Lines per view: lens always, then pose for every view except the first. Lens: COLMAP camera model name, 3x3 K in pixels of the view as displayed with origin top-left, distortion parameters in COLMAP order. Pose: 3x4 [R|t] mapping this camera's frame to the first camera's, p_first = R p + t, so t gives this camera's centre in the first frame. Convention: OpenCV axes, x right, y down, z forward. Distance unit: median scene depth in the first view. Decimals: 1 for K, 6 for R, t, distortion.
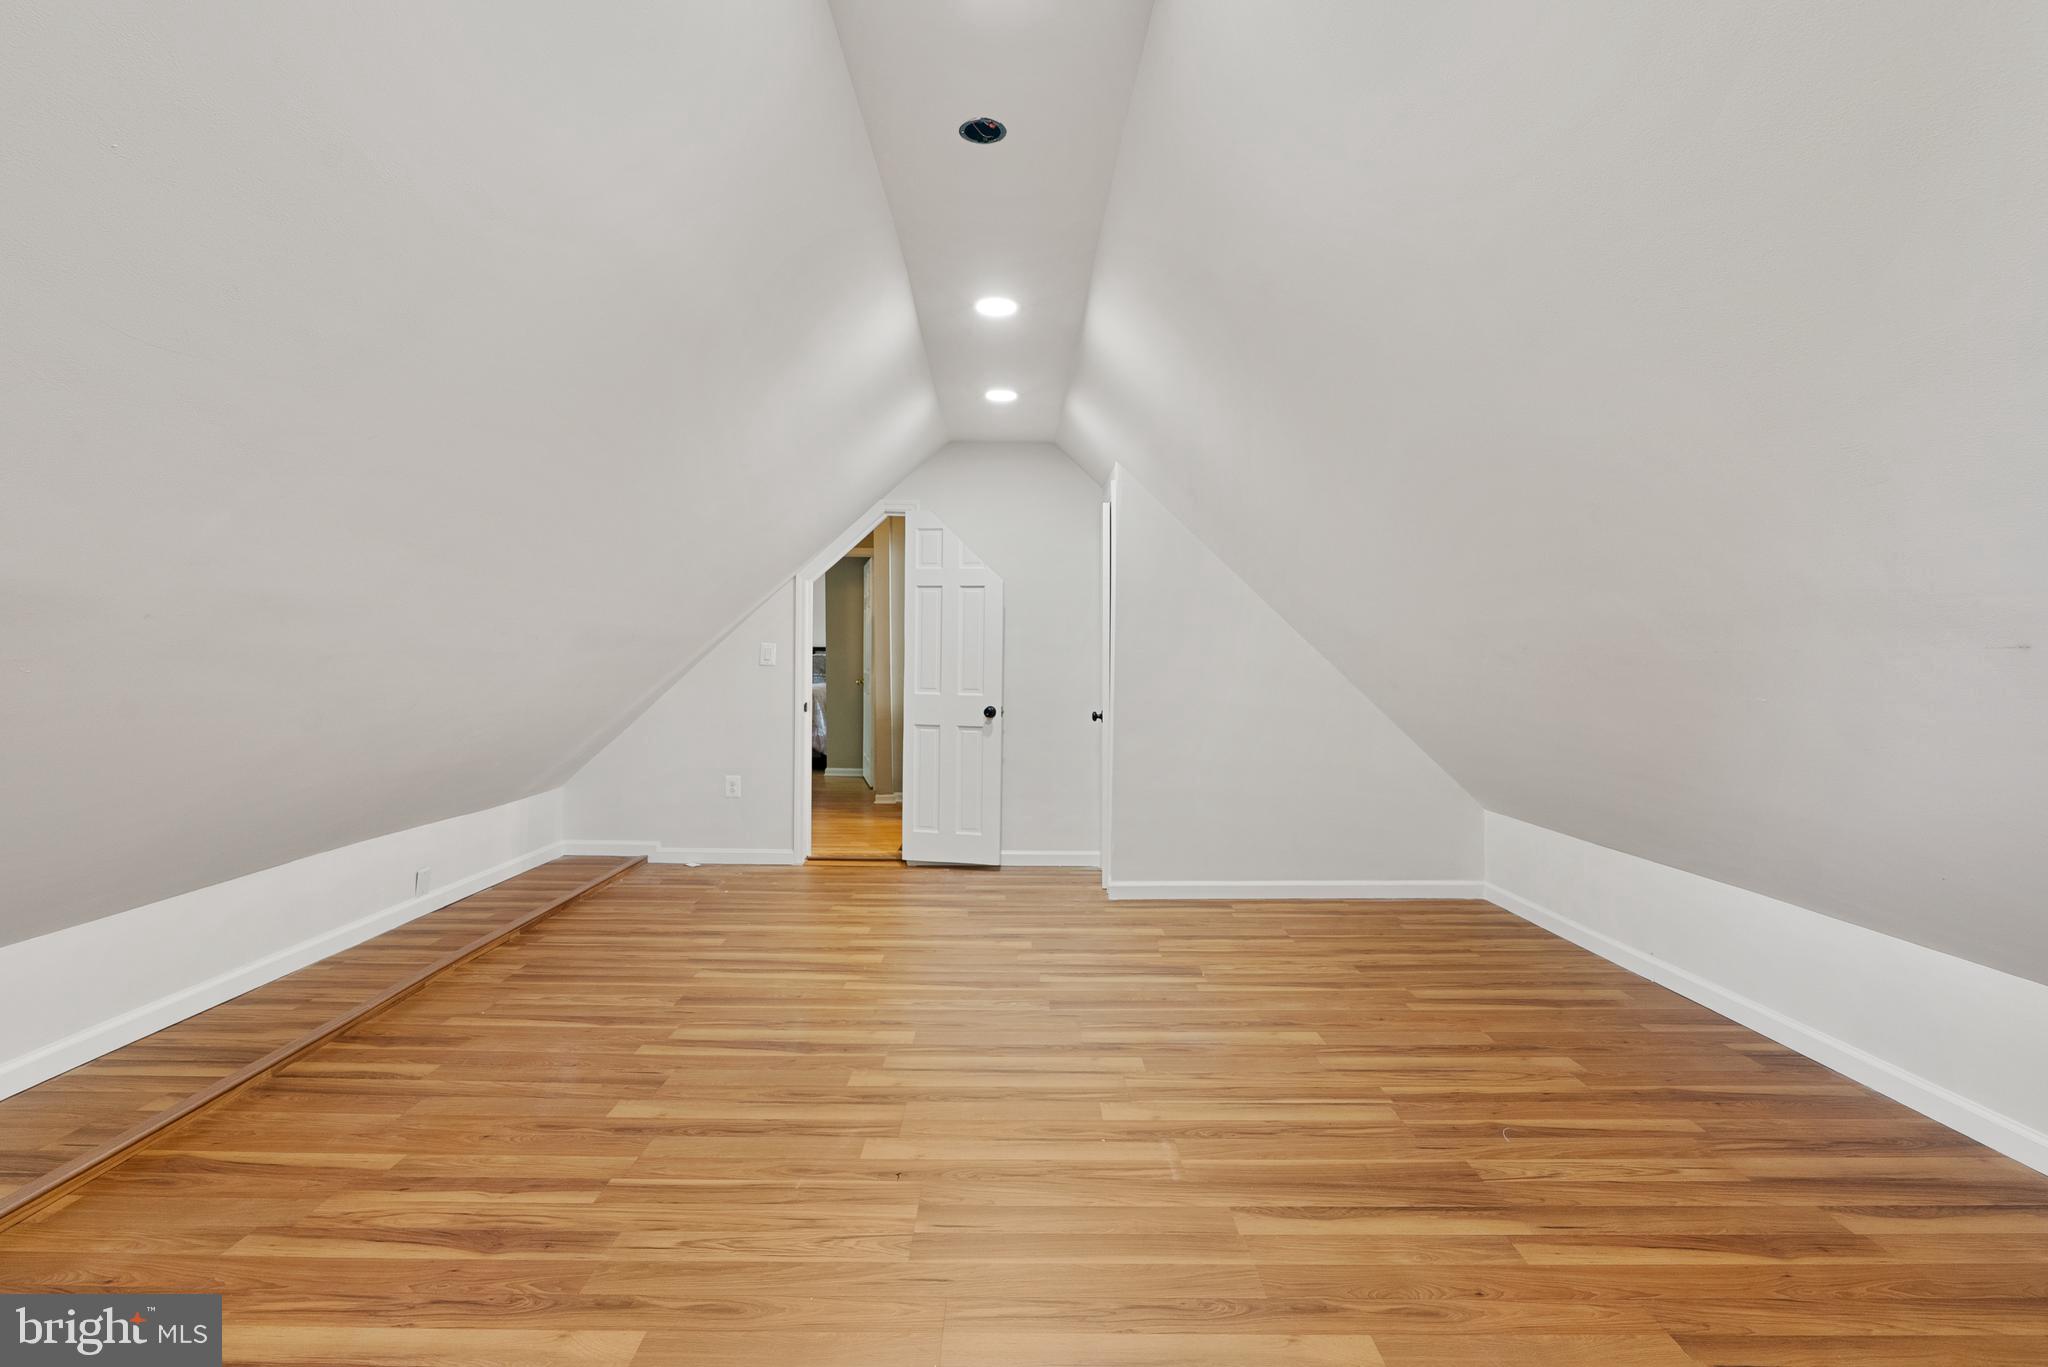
lens RADIAL K [[945.5, 0, 1026.6], [0, 945.5, 679.5], [0, 0, 1]] dist [-0.003318, 0.004087]
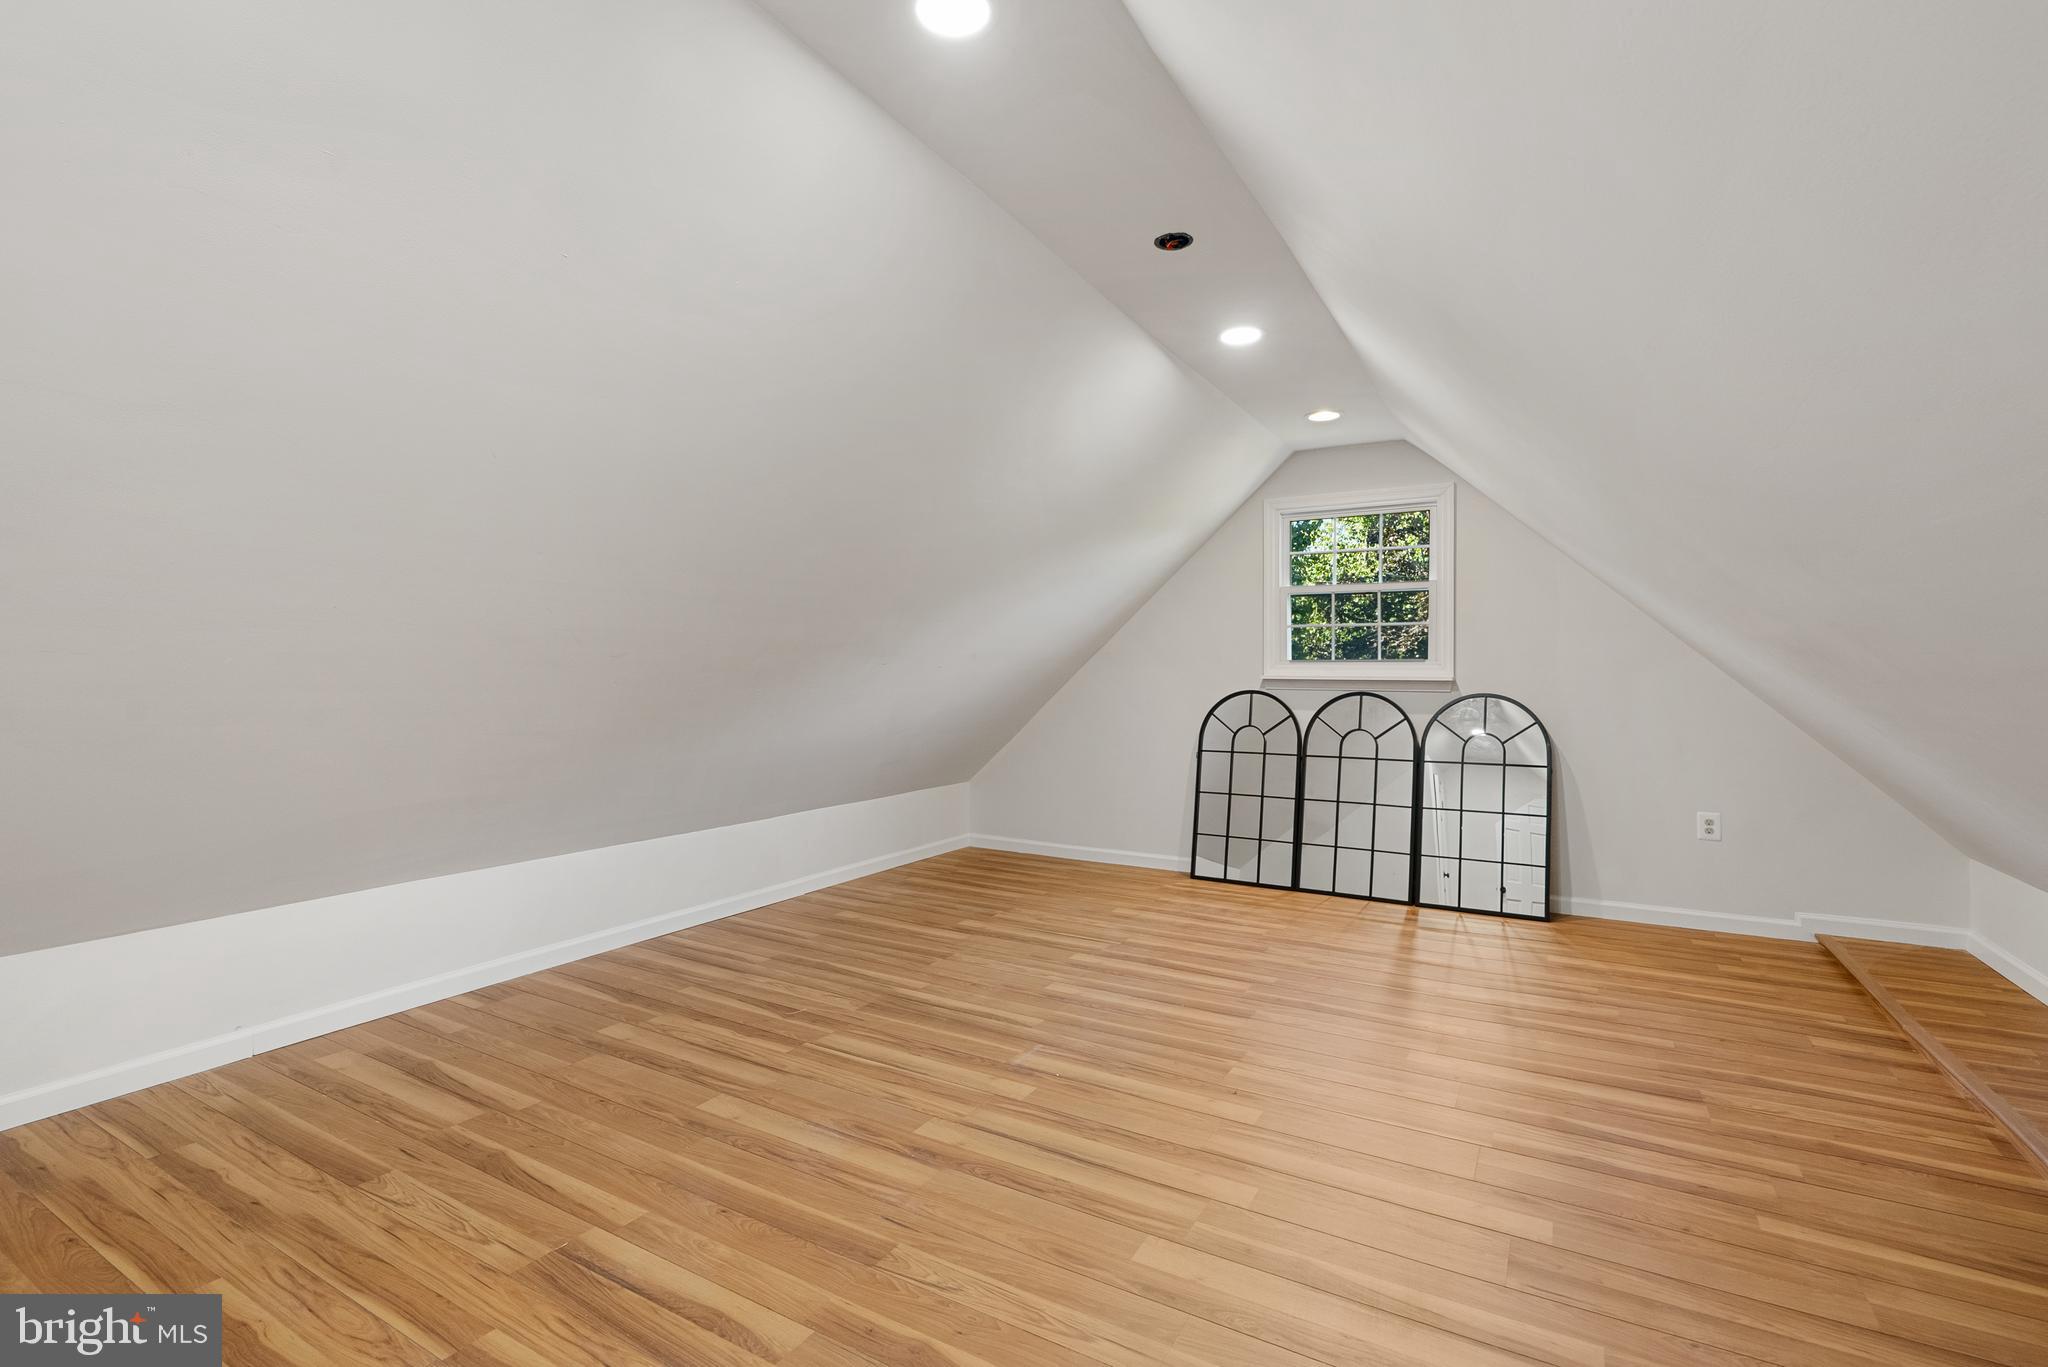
lens RADIAL K [[945.5, 0, 1026.3], [0, 945.5, 669.0], [0, 0, 1]] dist [-0.003318, 0.004087]
pose [[-0.859103, -0.011025, 0.511684, -0.434270], [-0.000899, 0.999799, 0.020033, -0.042038], [-0.511802, 0.016750, -0.858940, 1.812034]]
